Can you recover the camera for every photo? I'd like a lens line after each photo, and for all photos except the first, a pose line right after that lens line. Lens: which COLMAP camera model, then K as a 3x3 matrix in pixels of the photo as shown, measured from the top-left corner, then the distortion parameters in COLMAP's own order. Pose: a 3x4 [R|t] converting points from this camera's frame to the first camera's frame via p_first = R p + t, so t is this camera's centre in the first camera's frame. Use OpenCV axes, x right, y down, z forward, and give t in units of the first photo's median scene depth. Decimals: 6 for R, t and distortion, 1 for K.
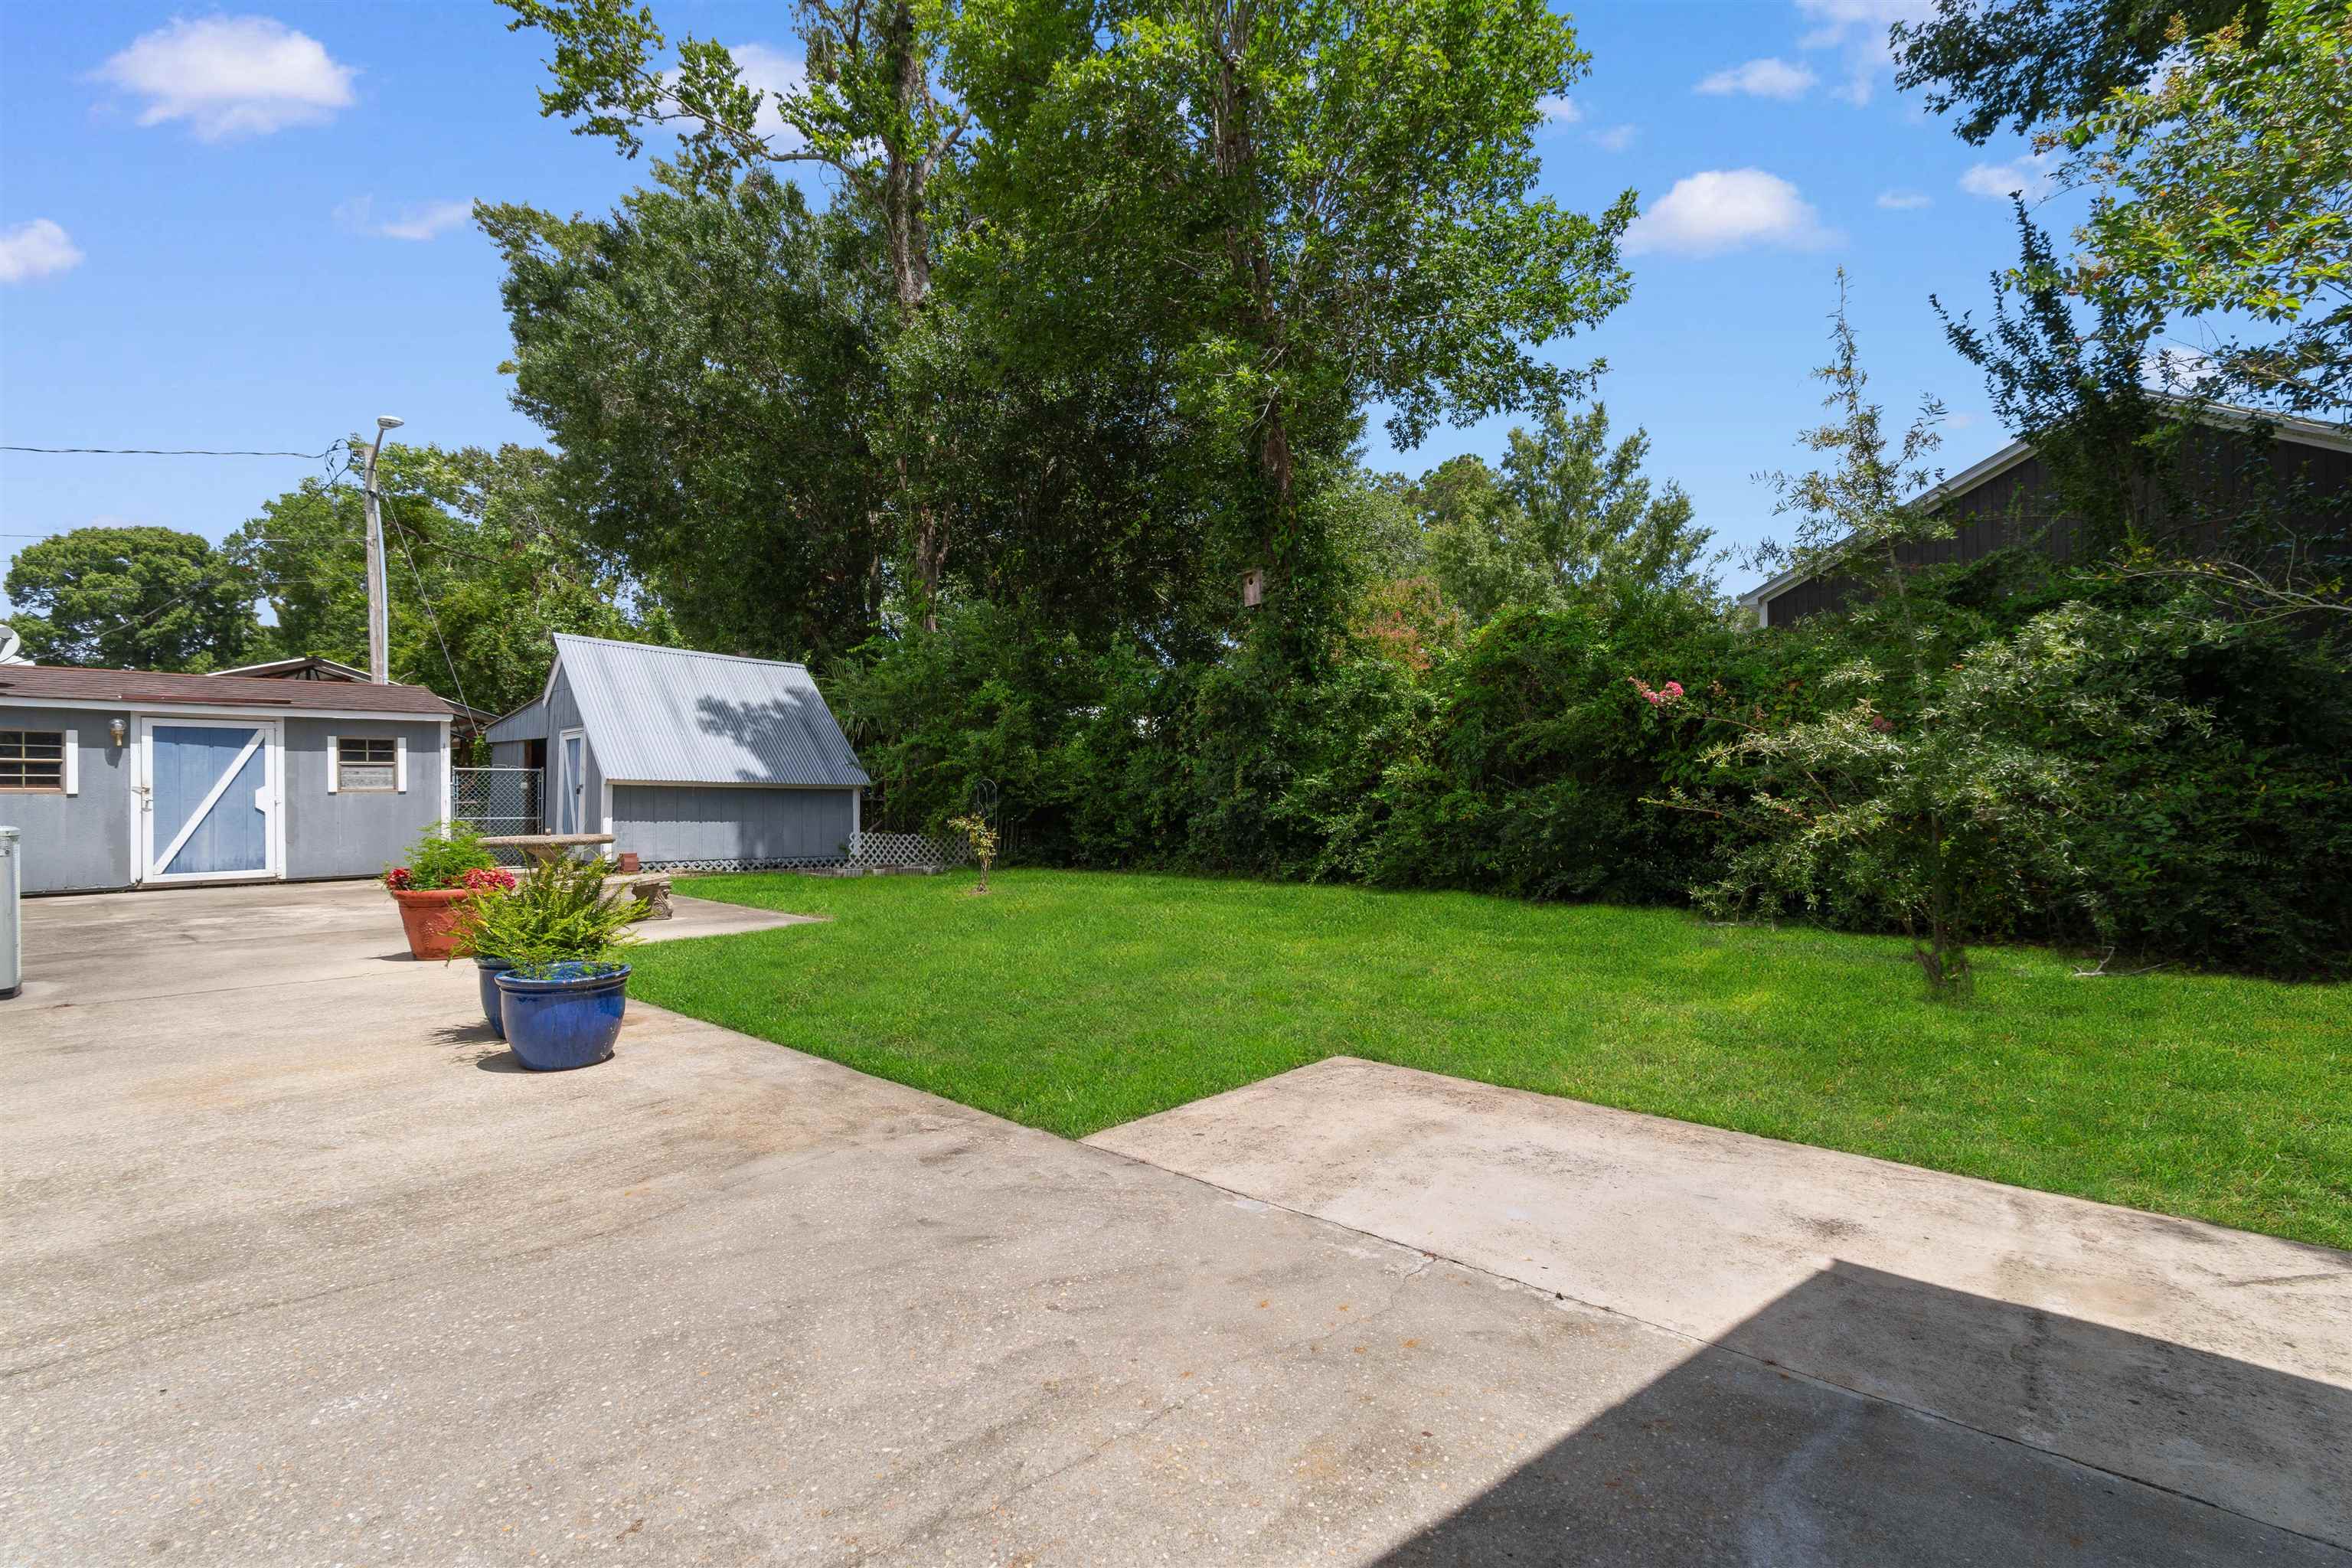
lens RADIAL K [[1086.2, 0, 1244.1], [0, 1086.2, 787.1], [0, 0, 1]] dist [0.001214, -0.001381]
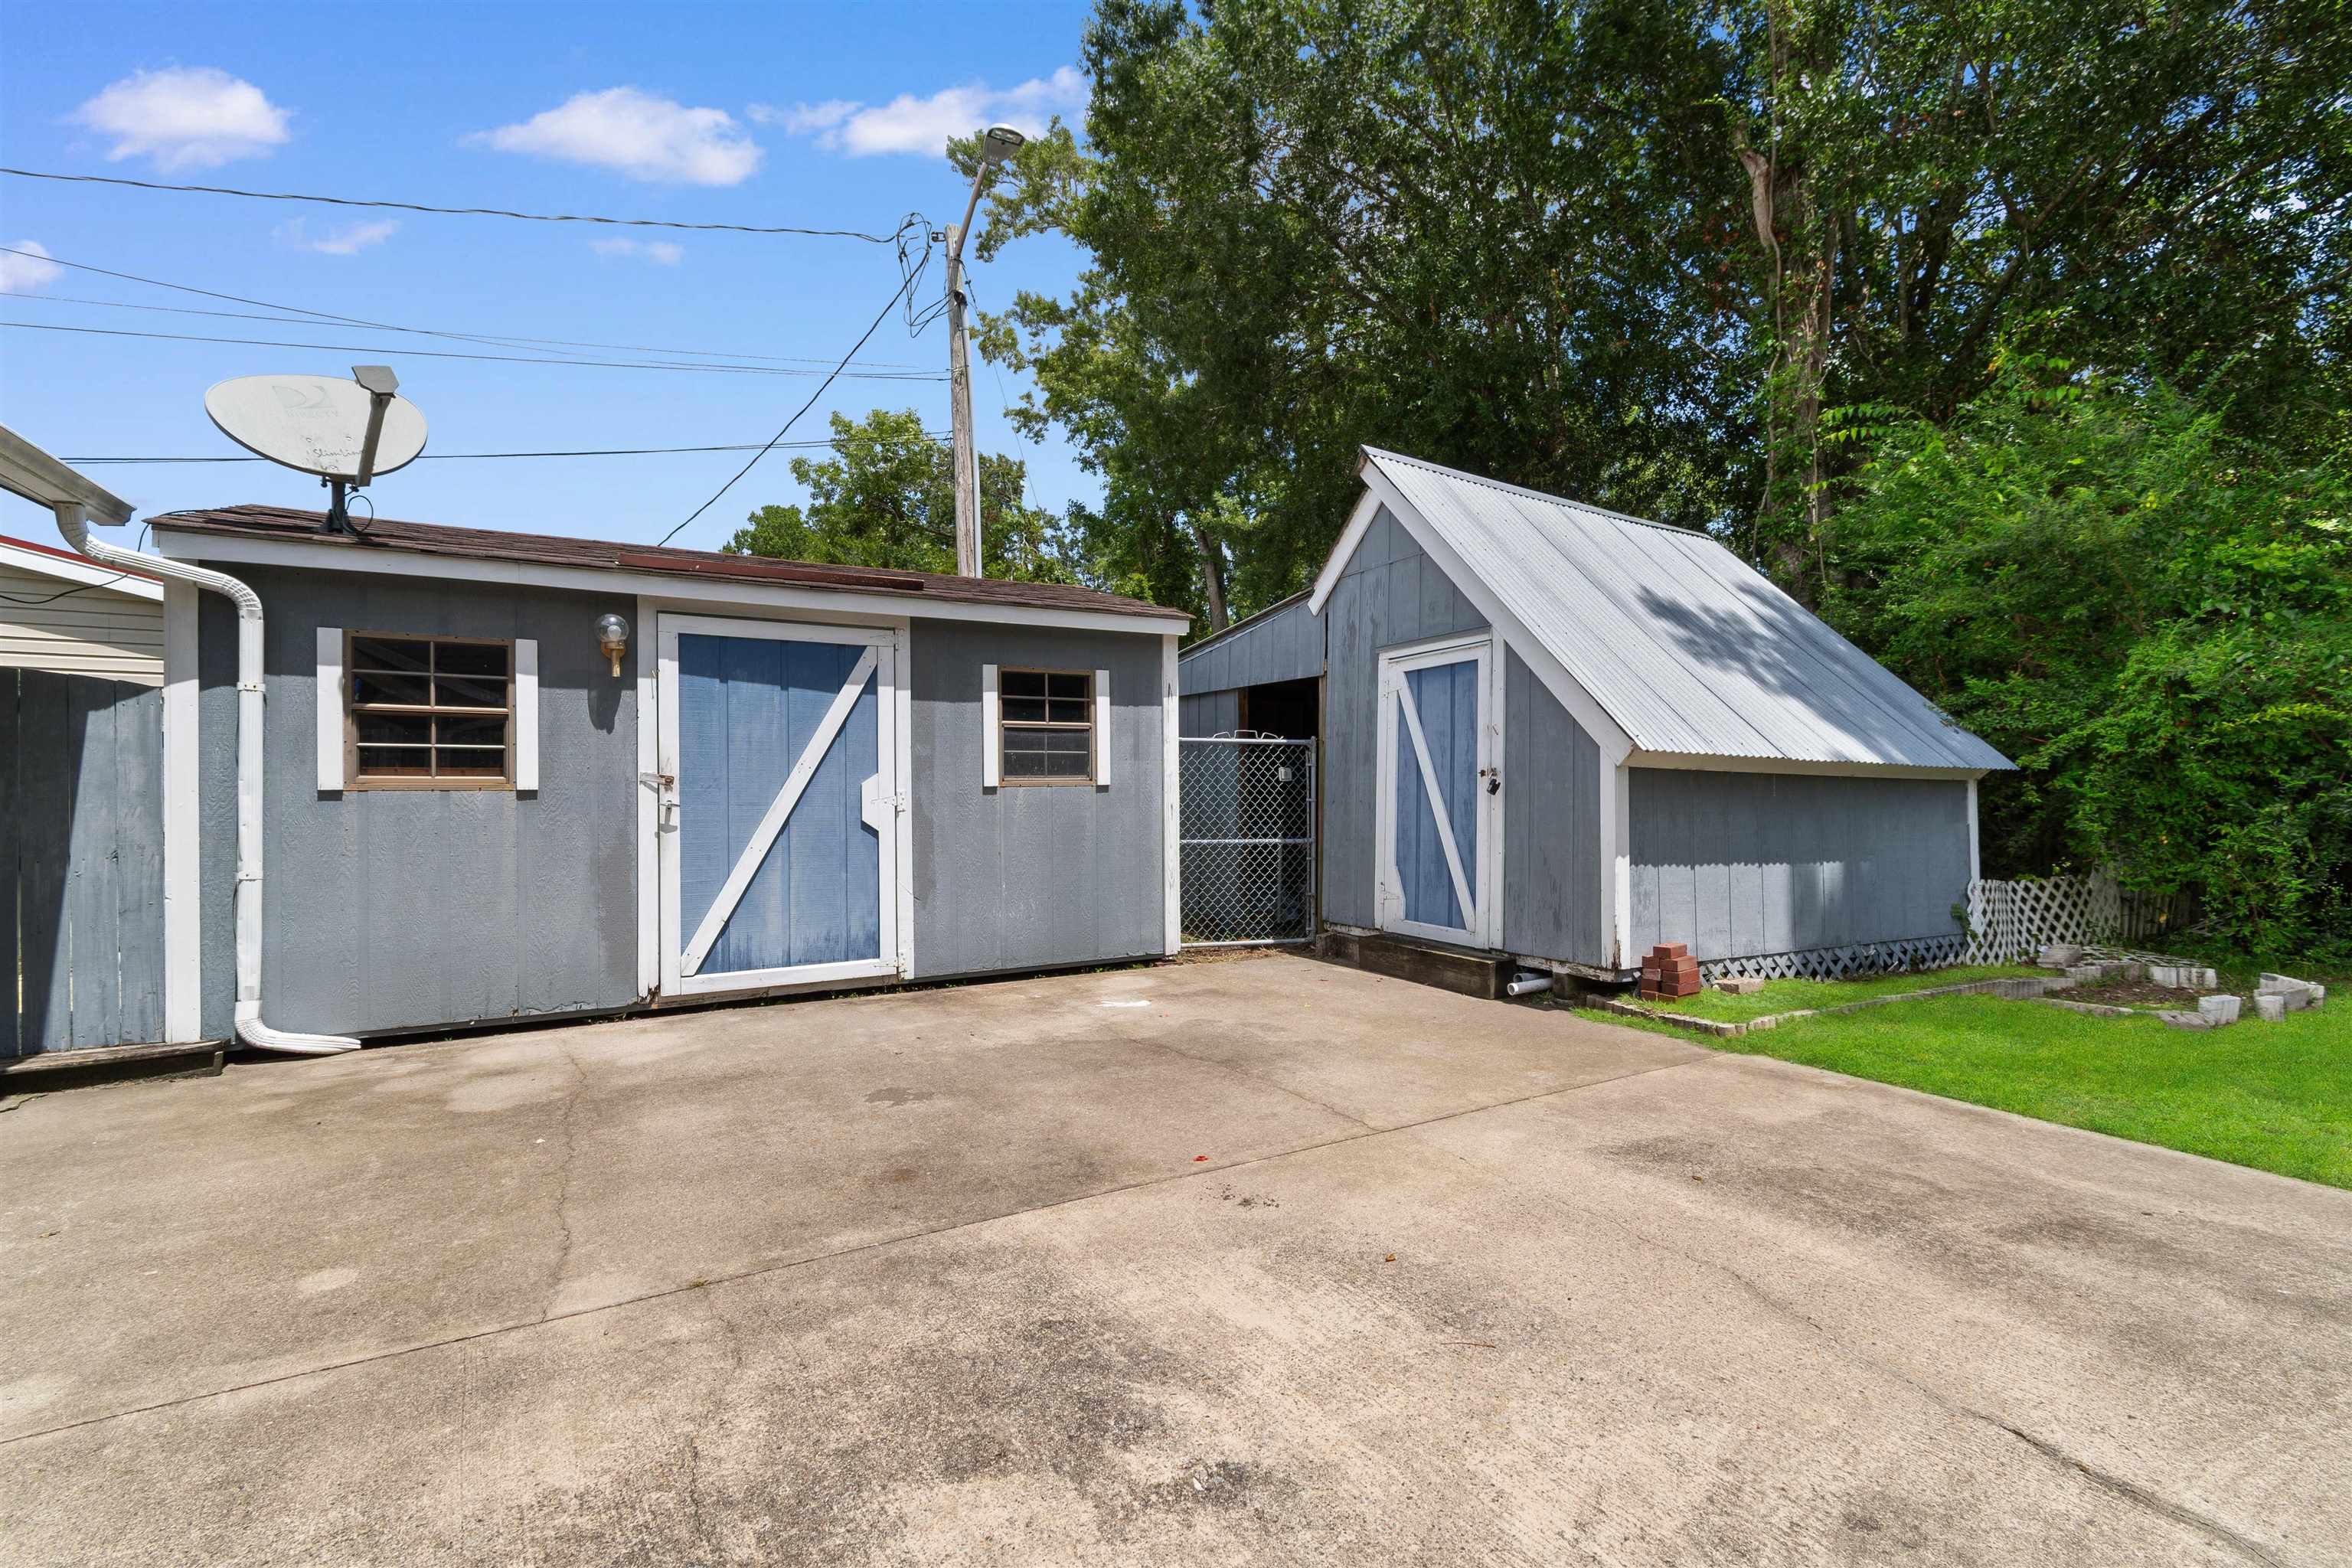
lens RADIAL K [[1086.2, 0, 1244.1], [0, 1086.2, 787.1], [0, 0, 1]] dist [0.001214, -0.001381]
pose [[0.956147, -0.001218, -0.292886, -0.625647], [0.001503, 0.999999, 0.000748, 0.004594], [0.292884, -0.001155, 0.956147, 0.615427]]
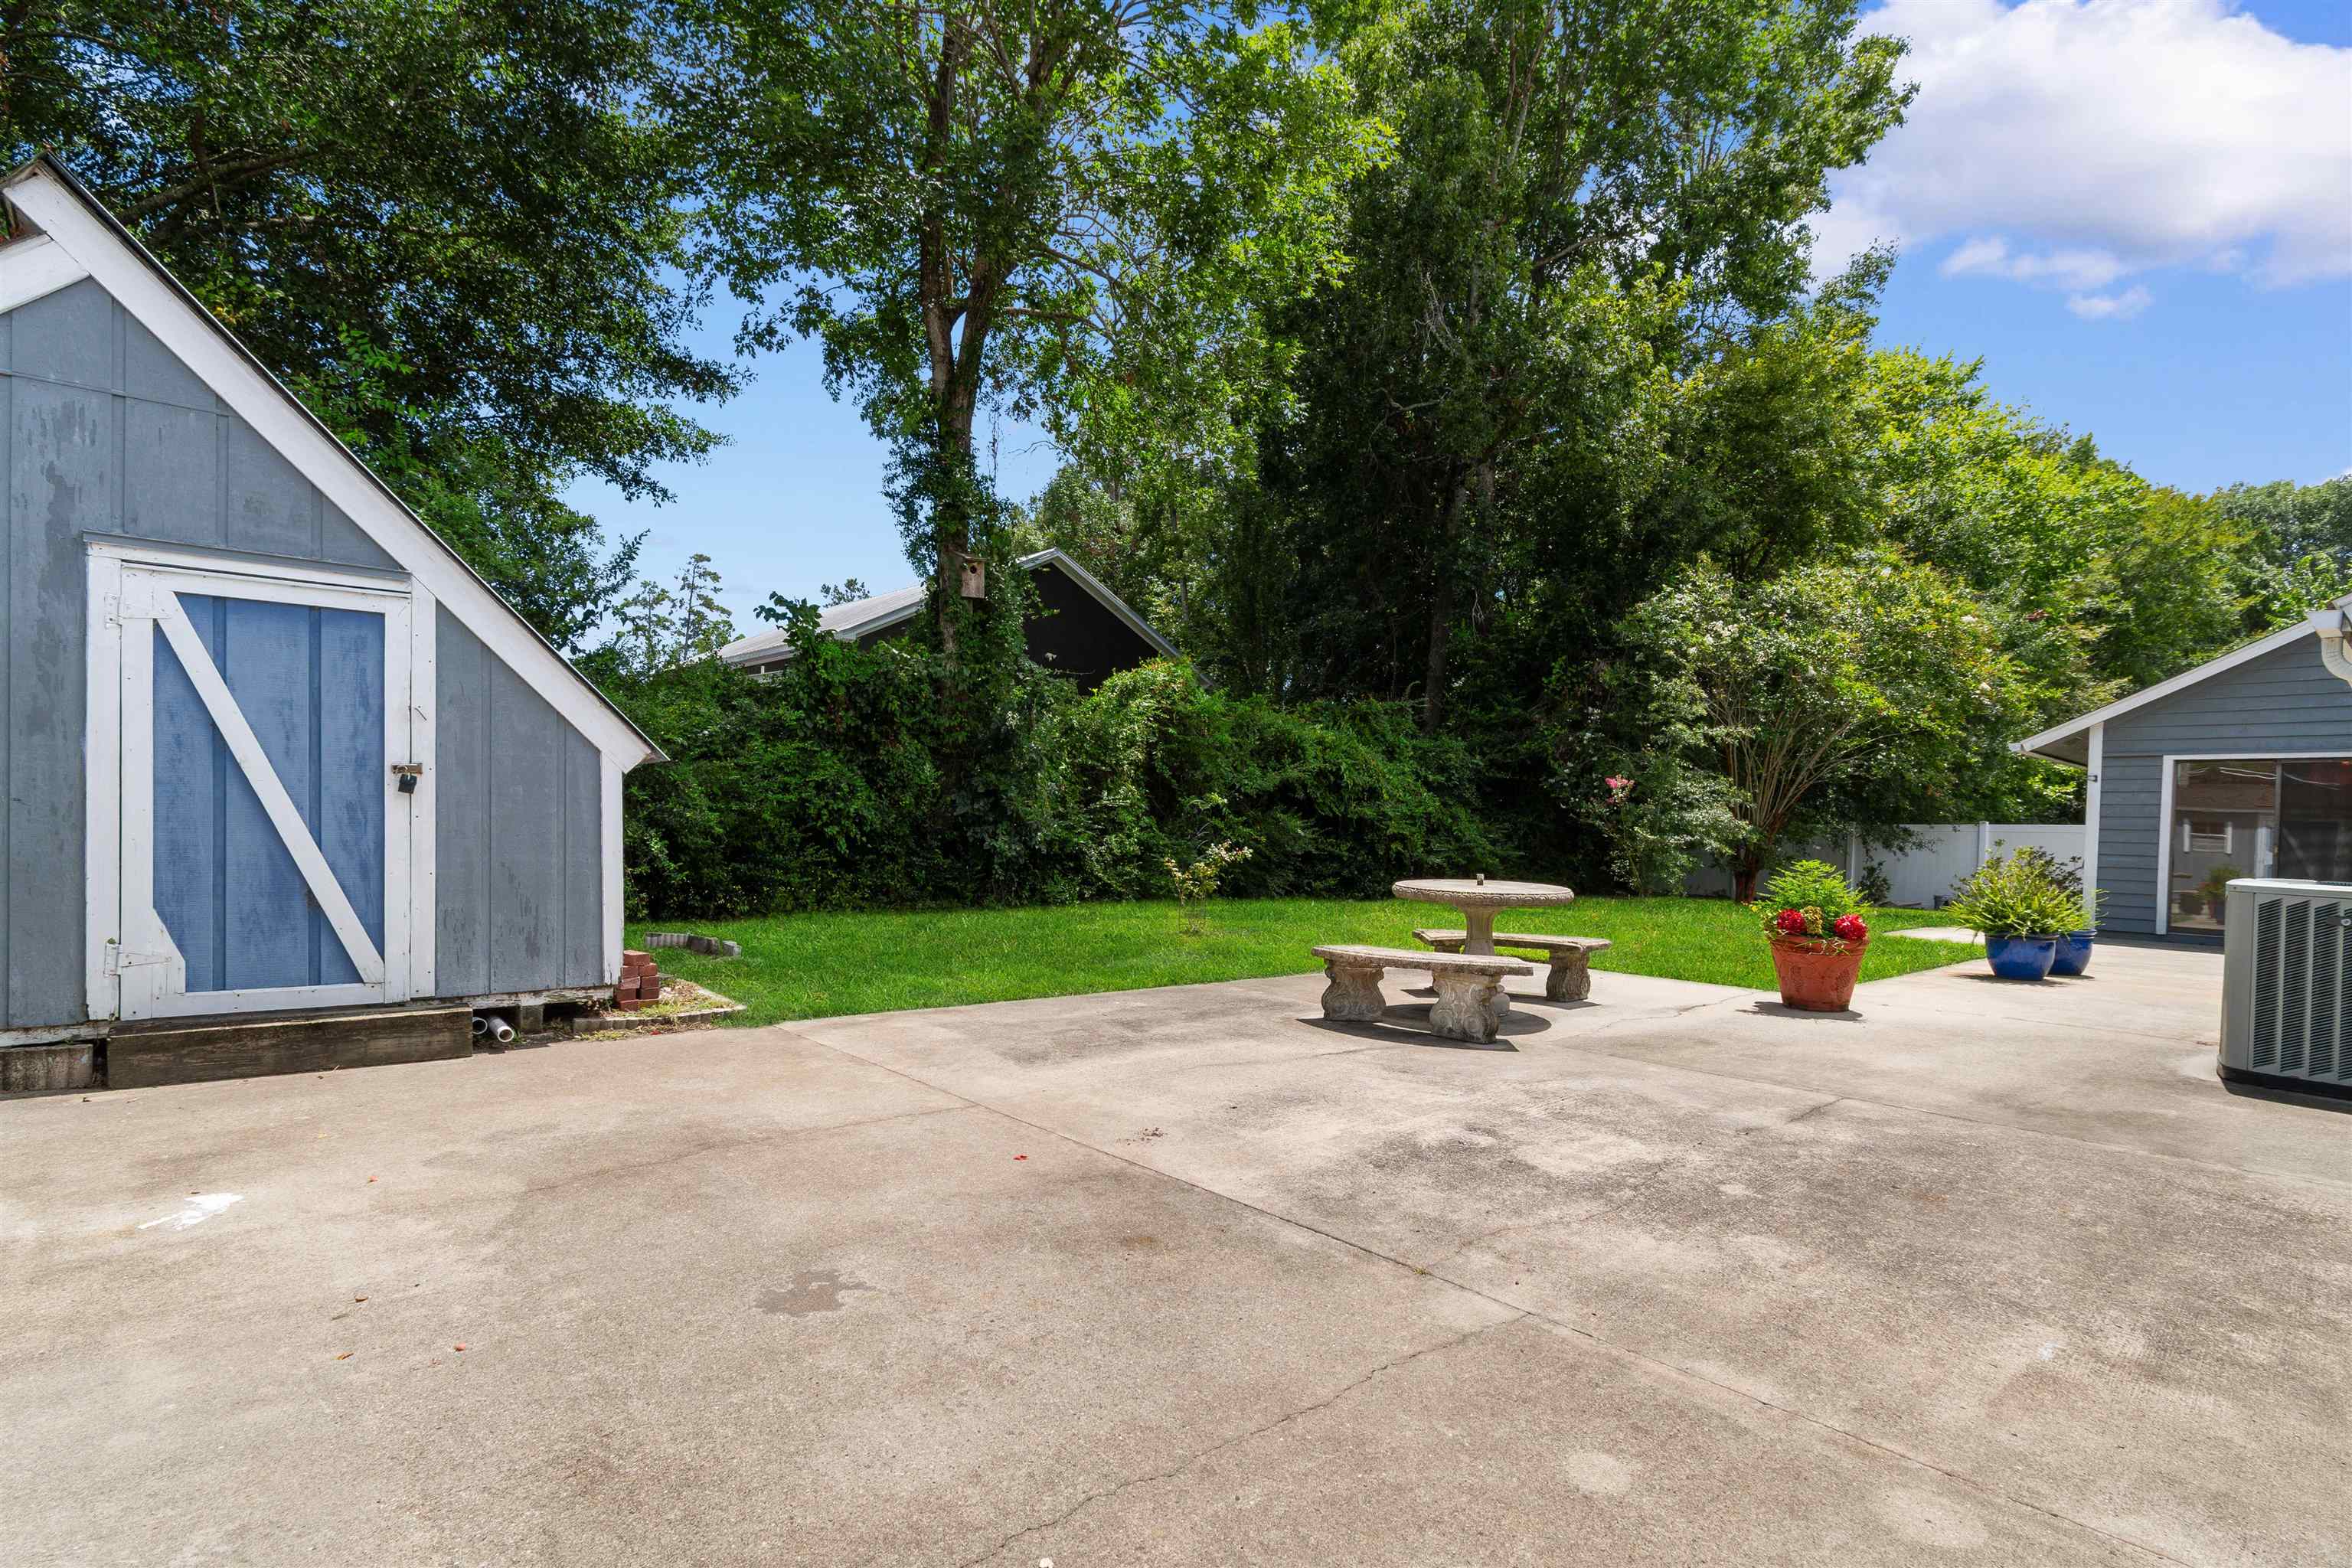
lens RADIAL K [[1086.2, 0, 1244.1], [0, 1086.2, 787.1], [0, 0, 1]] dist [0.001214, -0.001381]
pose [[0.101090, 0.033148, 0.994325, -0.976631], [-0.030014, 0.999091, -0.030255, 0.007592], [-0.994424, -0.026785, 0.101993, 0.781086]]
